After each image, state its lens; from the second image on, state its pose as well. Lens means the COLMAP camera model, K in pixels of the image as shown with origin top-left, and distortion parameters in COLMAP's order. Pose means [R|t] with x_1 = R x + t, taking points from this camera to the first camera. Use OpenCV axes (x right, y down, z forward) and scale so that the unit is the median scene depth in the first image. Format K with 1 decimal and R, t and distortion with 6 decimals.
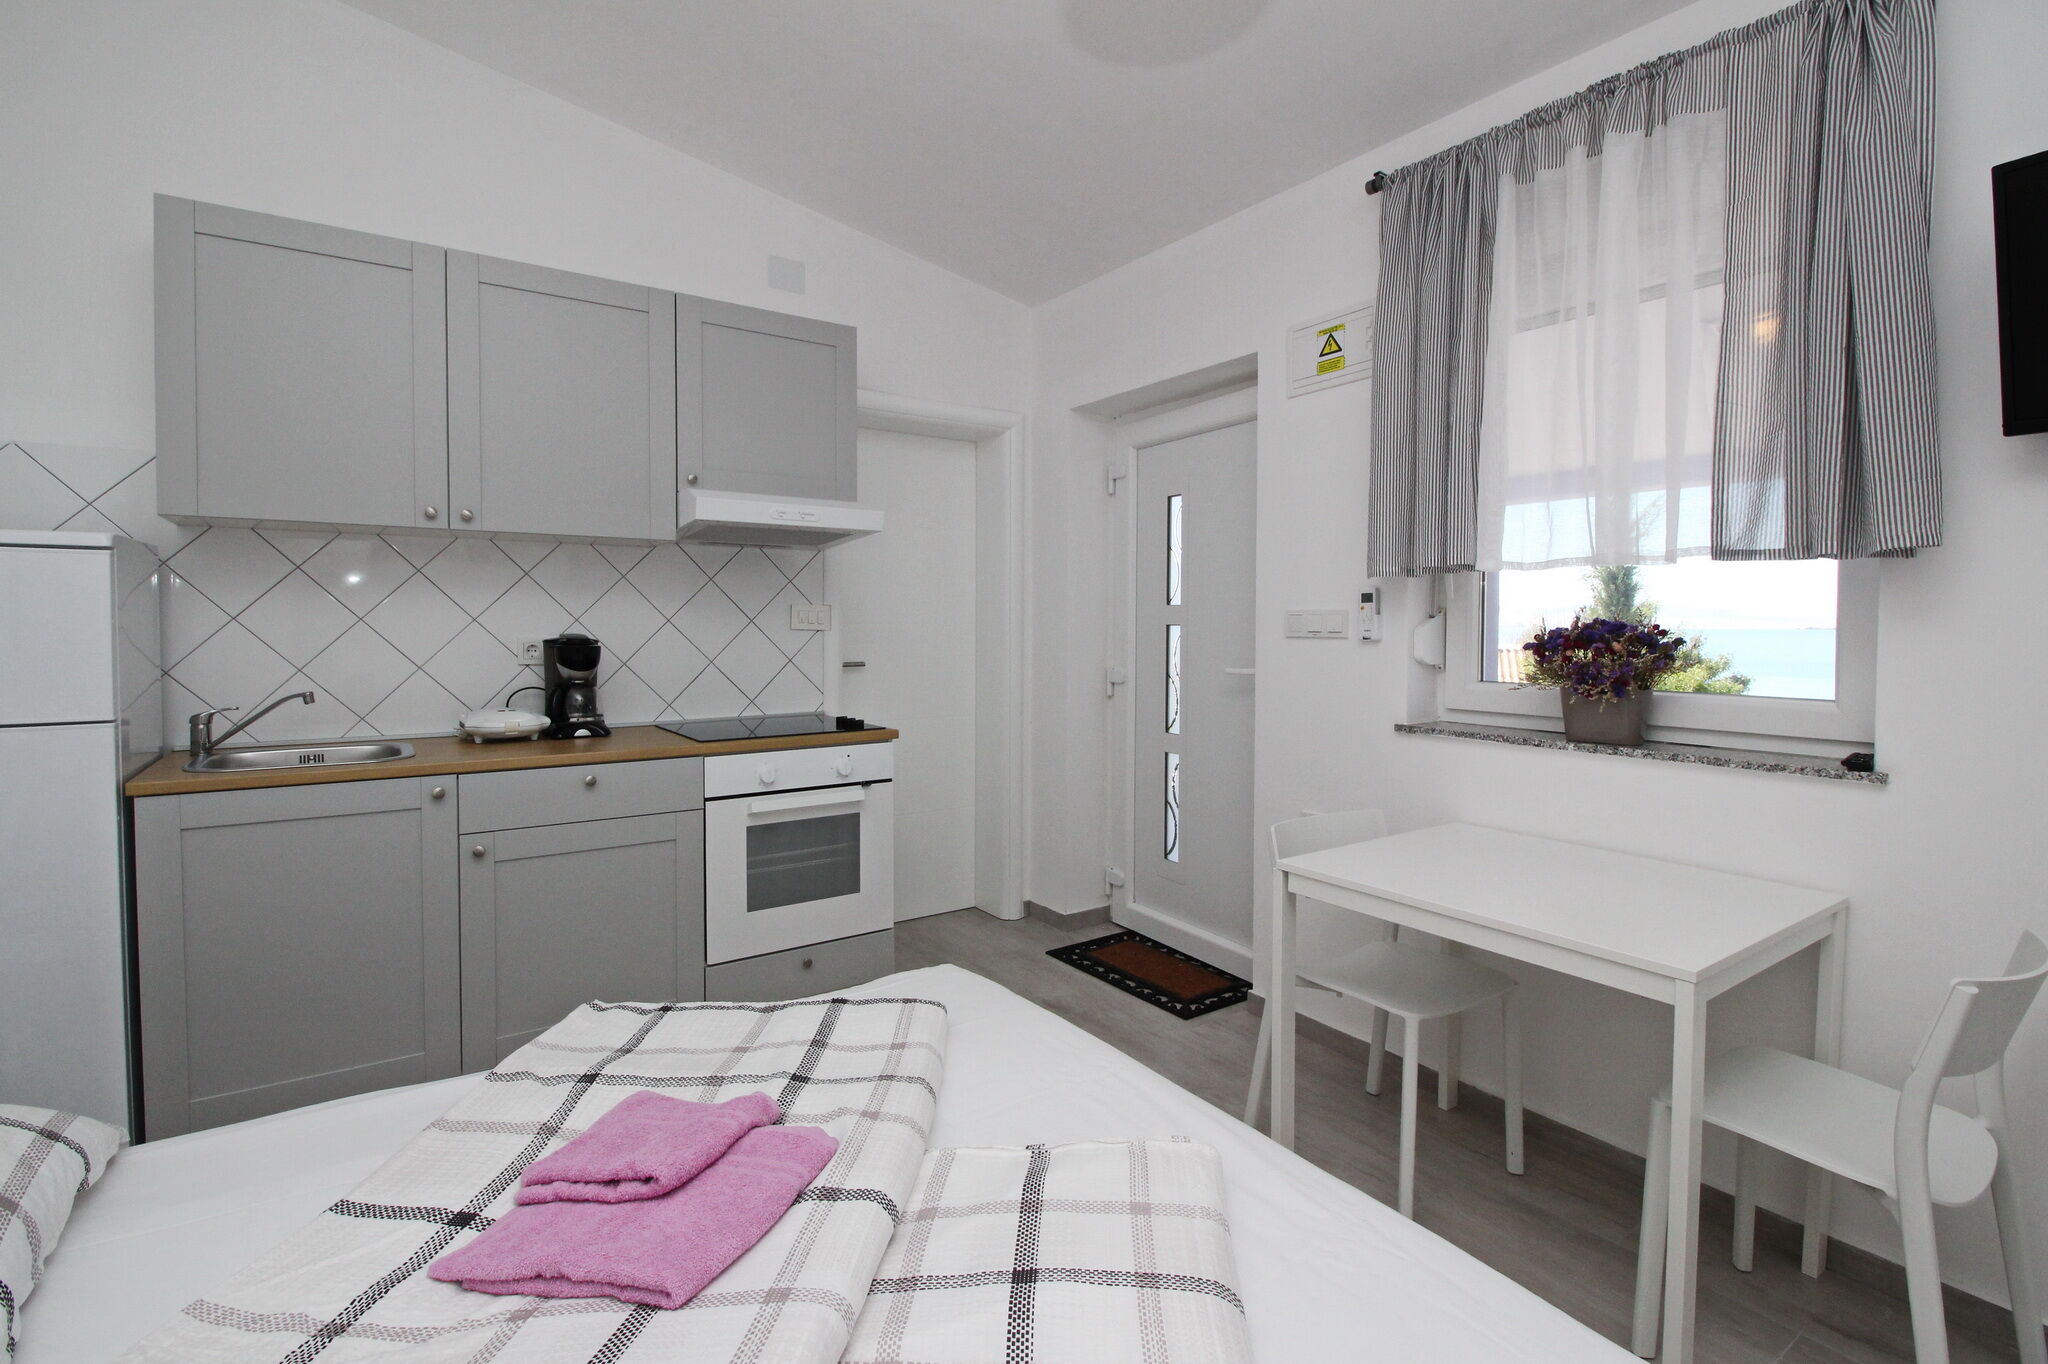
lens RADIAL K [[943.5, 0, 1022.2], [0, 943.5, 652.5], [0, 0, 1]] dist [0.000490, -0.000122]
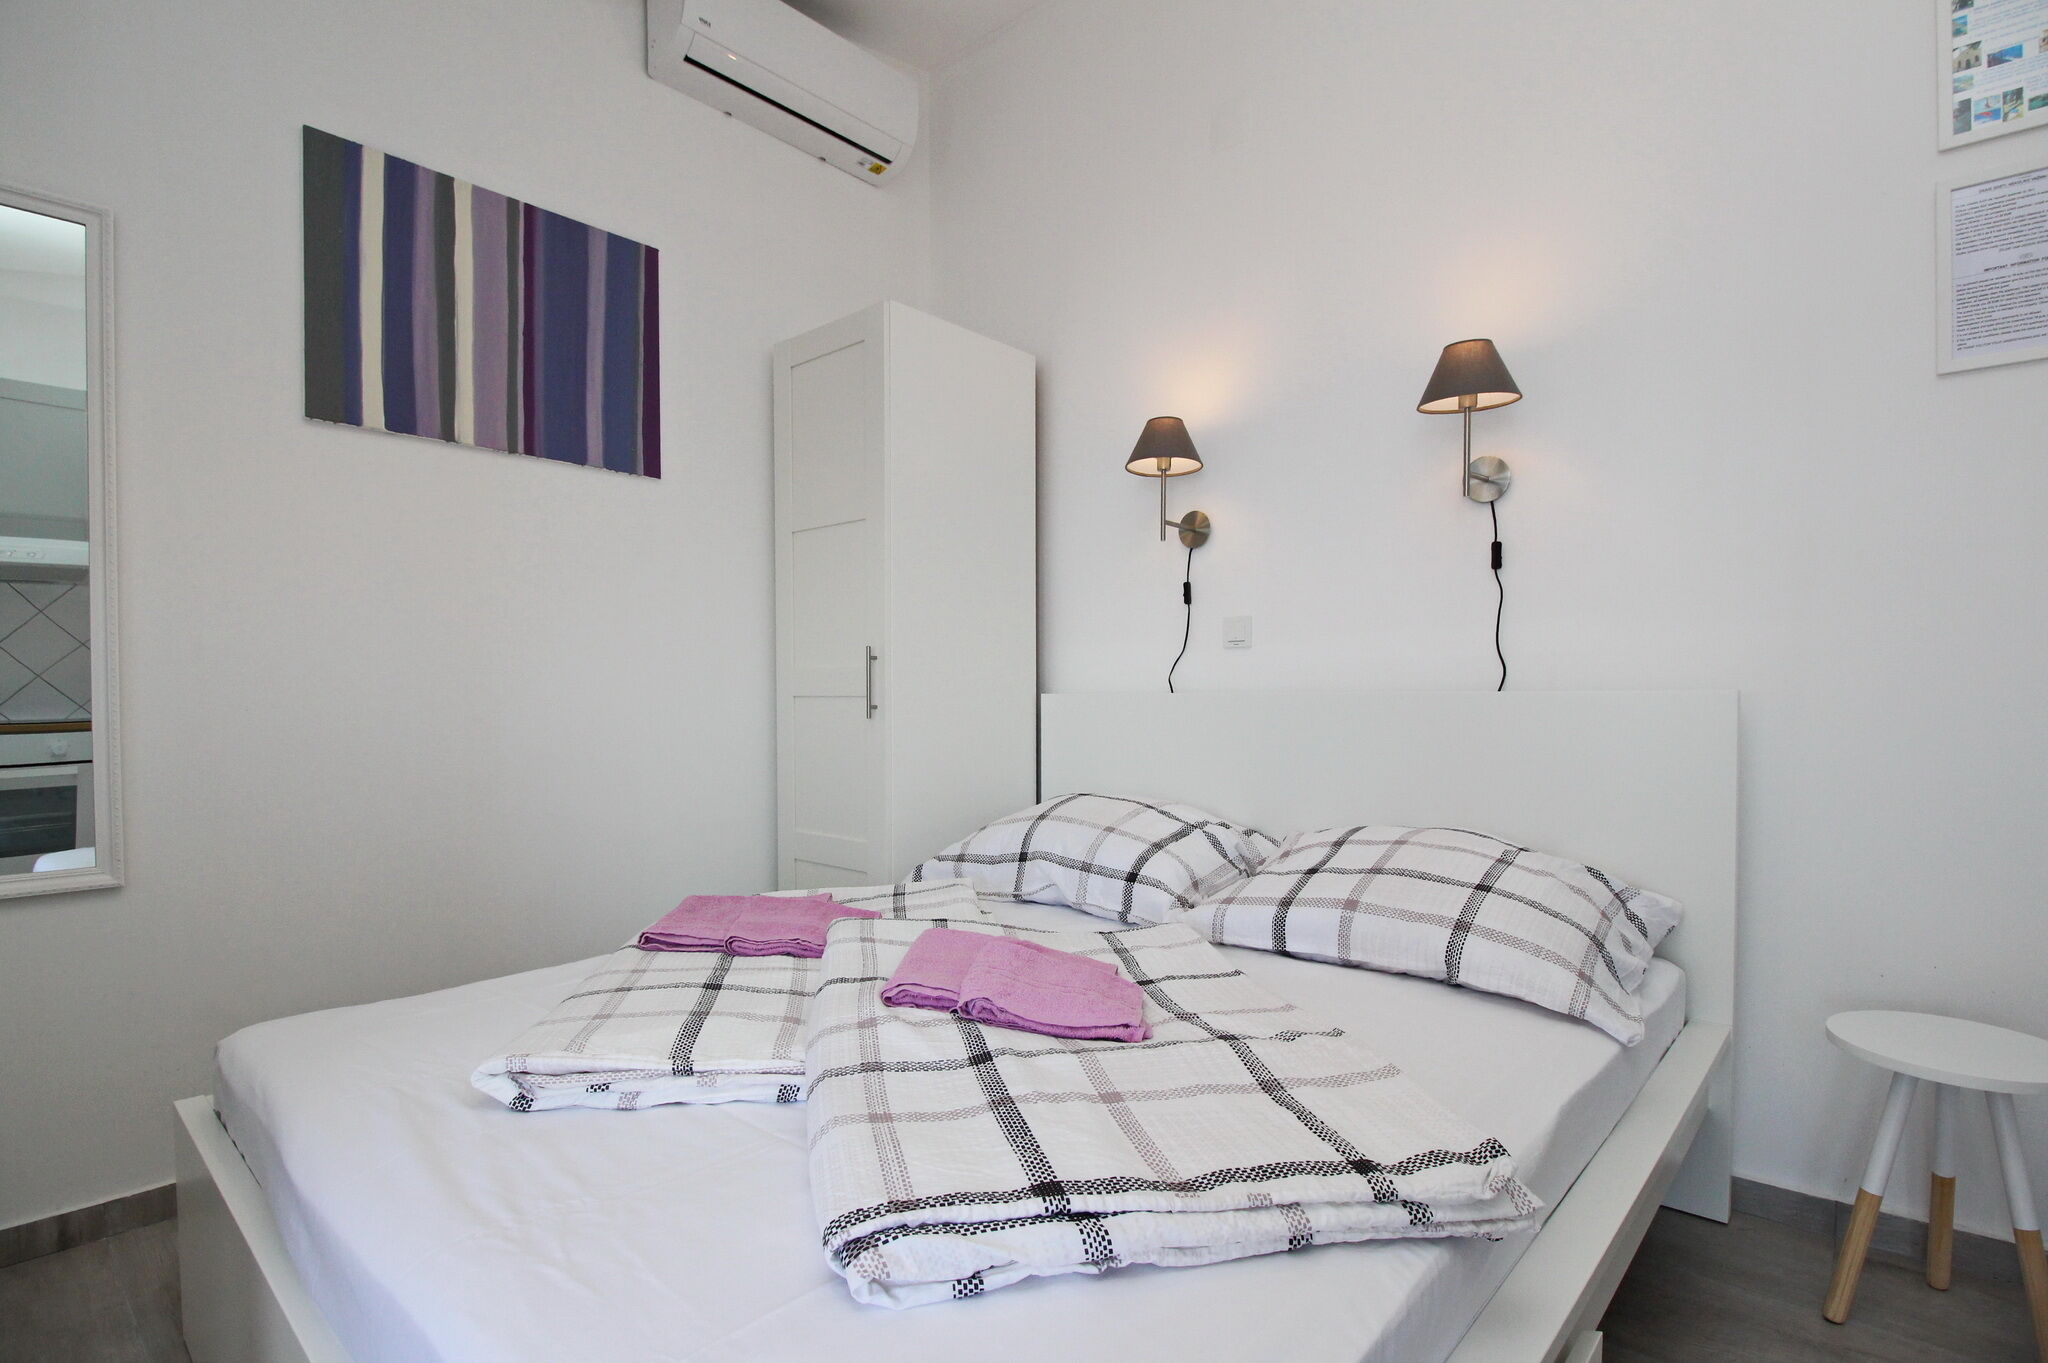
lens RADIAL K [[990.9, 0, 1016.7], [0, 990.9, 708.9], [0, 0, 1]] dist [-0.001368, -0.008813]
pose [[-0.975874, 0.000647, -0.218335, -0.042586], [-0.009822, 0.998853, 0.046862, 0.062055], [0.218115, 0.047876, -0.974748, 0.921220]]
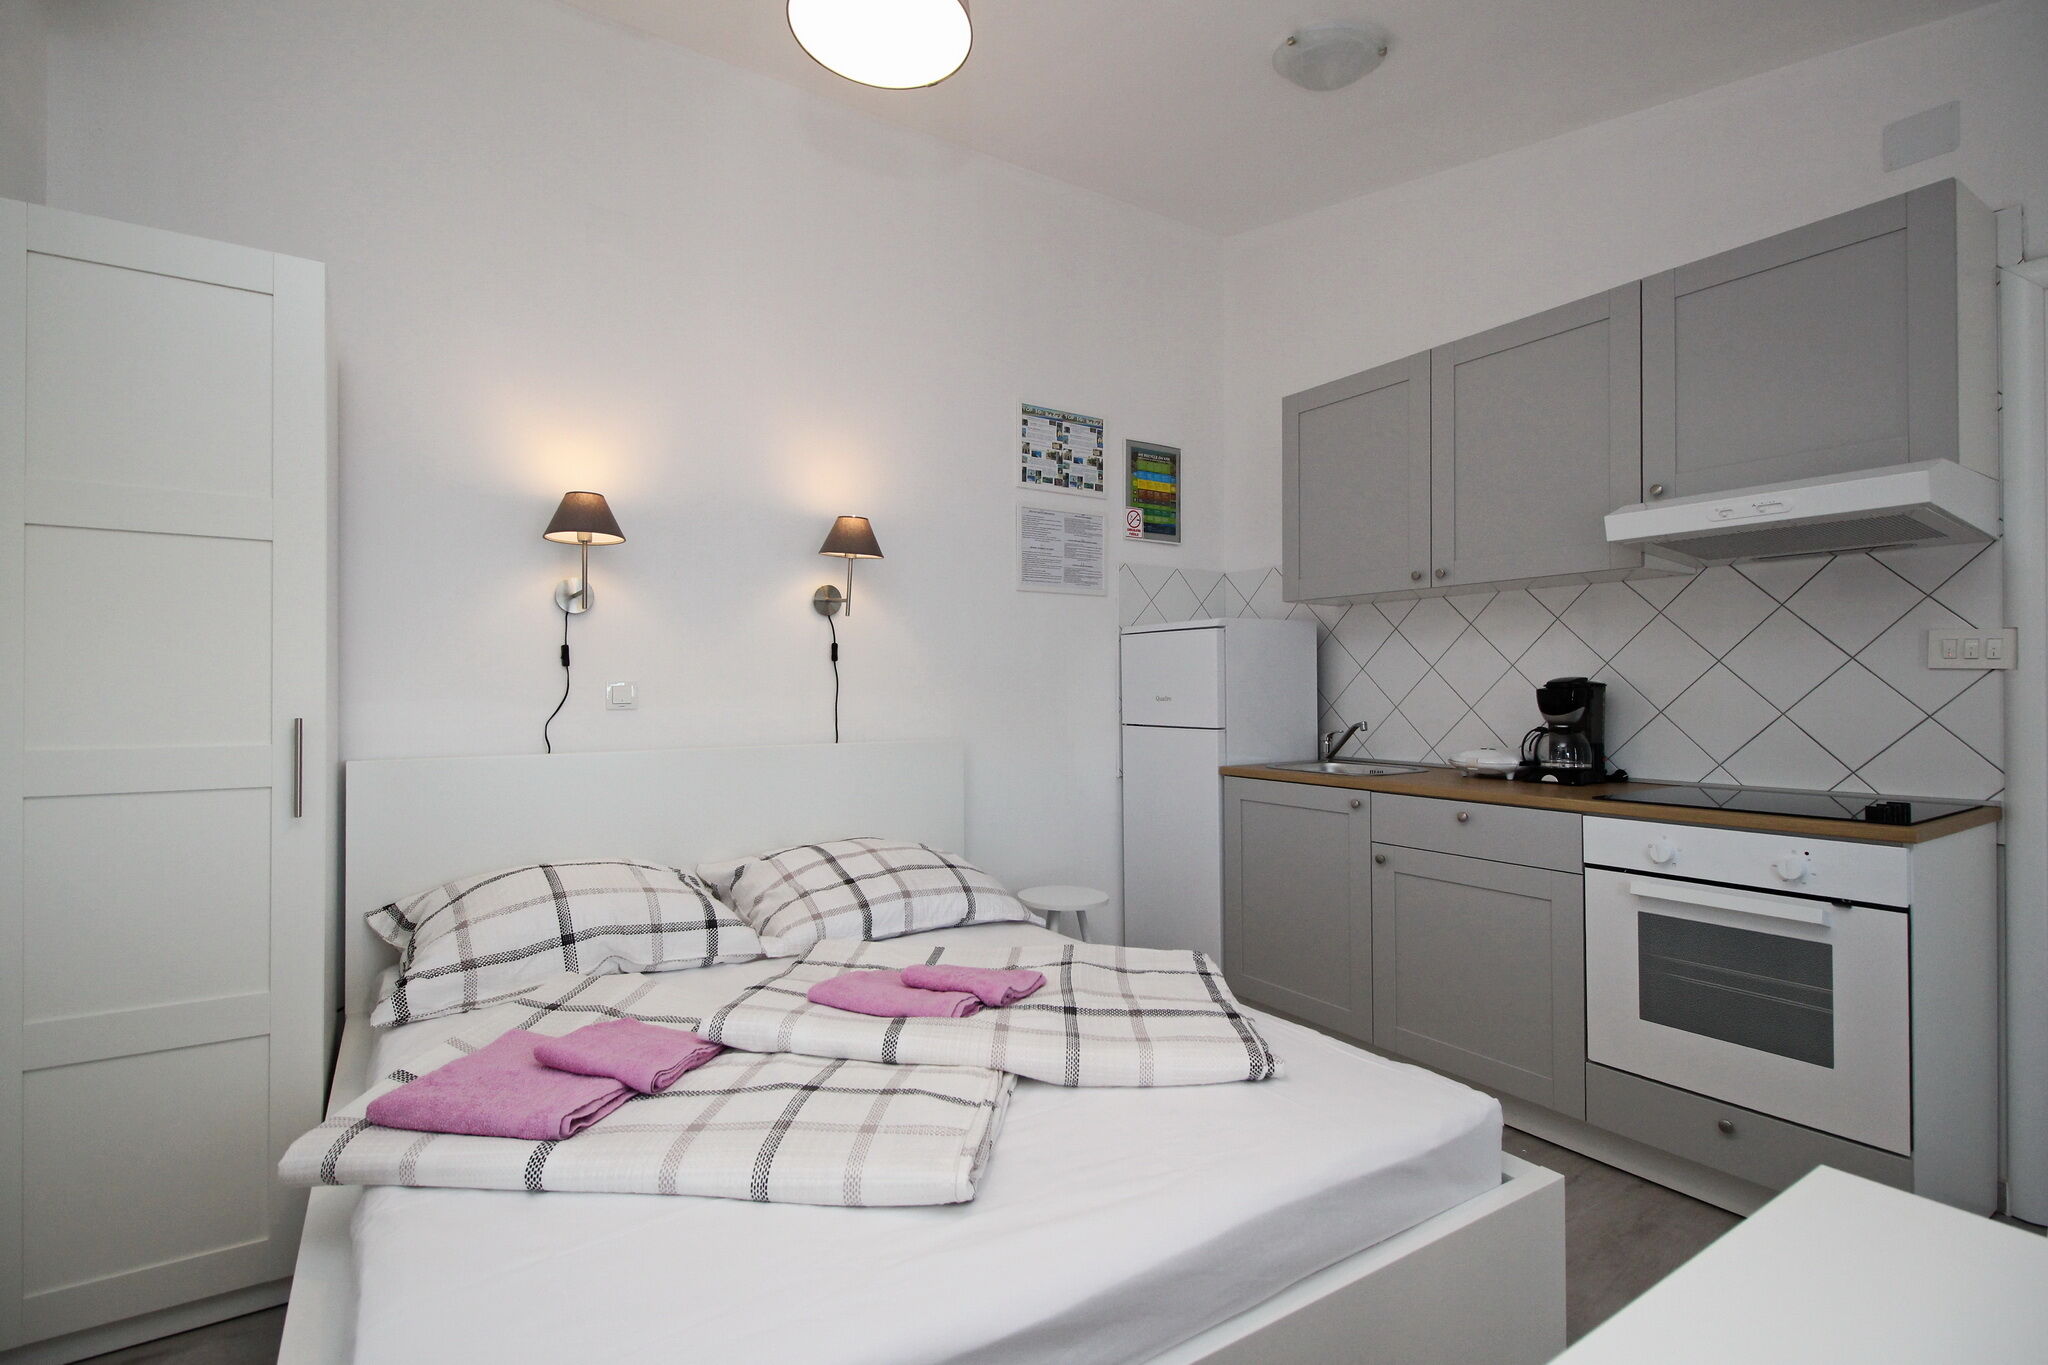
lens RADIAL K [[960.3, 0, 1028.7], [0, 960.3, 682.7], [0, 0, 1]] dist [0.001512, -0.000321]
pose [[-0.015474, -0.010714, -0.999823, 0.541492], [-0.031965, 0.999437, -0.010215, 0.014670], [0.999369, 0.031802, -0.015808, 0.488058]]
